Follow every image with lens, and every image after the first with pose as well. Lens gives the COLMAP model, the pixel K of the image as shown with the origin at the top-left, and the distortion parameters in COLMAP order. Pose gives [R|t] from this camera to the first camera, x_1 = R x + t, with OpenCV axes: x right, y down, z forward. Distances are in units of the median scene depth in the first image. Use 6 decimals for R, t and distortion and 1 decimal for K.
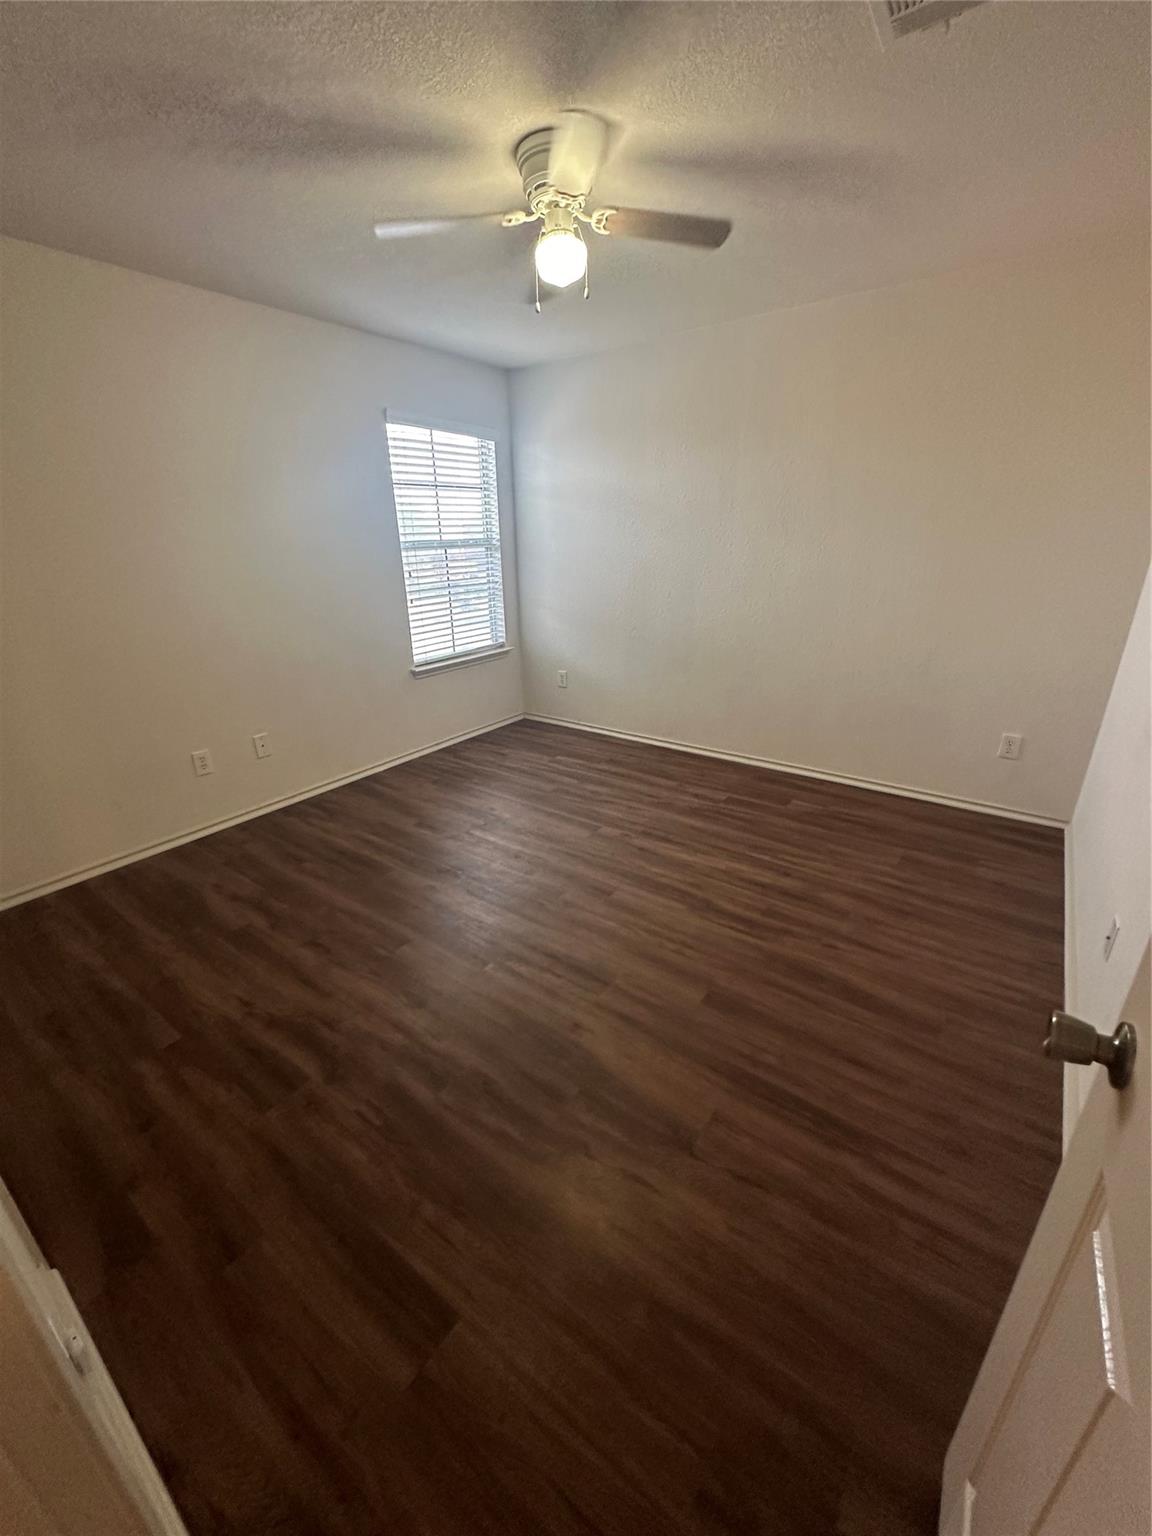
lens RADIAL K [[615.7, 0, 566.6], [0, 615.7, 760.8], [0, 0, 1]] dist [-0.002718, 0.000222]
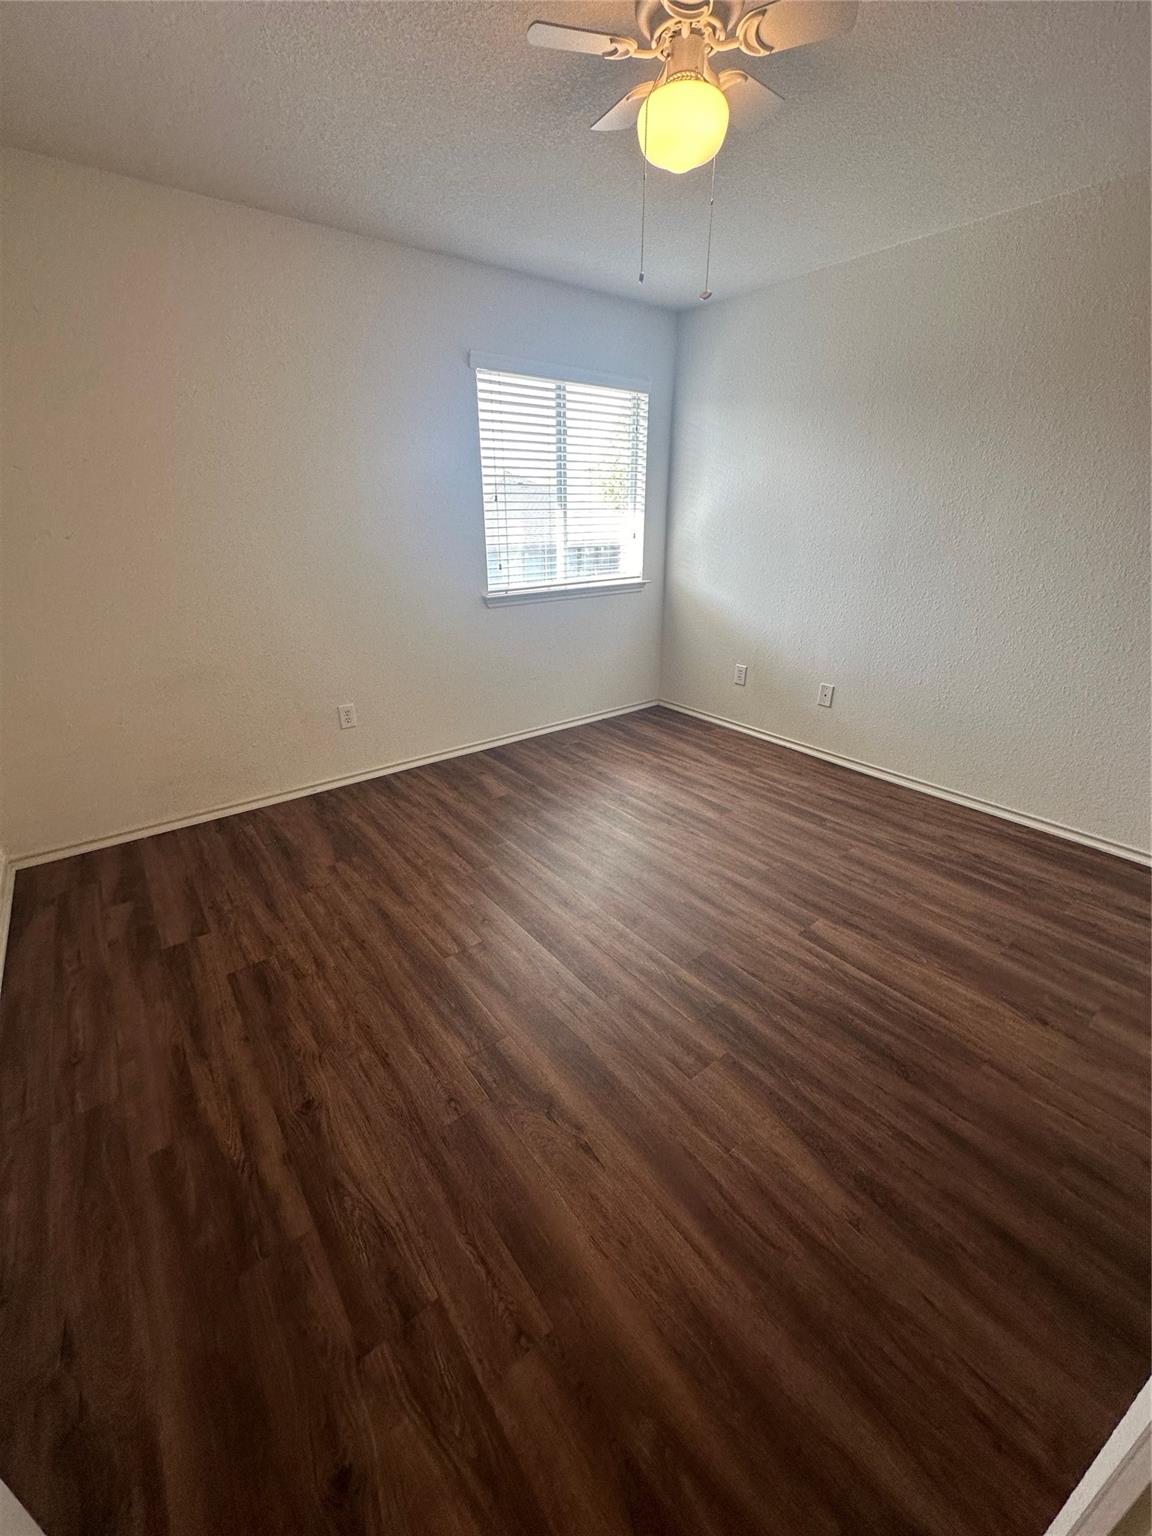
lens RADIAL K [[615.7, 0, 572.7], [0, 615.7, 764.1], [0, 0, 1]] dist [-0.002718, 0.000222]
pose [[0.959255, 0.125768, -0.253005, 0.065979], [-0.112596, 0.991450, 0.065948, -0.032970], [0.259136, -0.034774, 0.965215, 0.087426]]
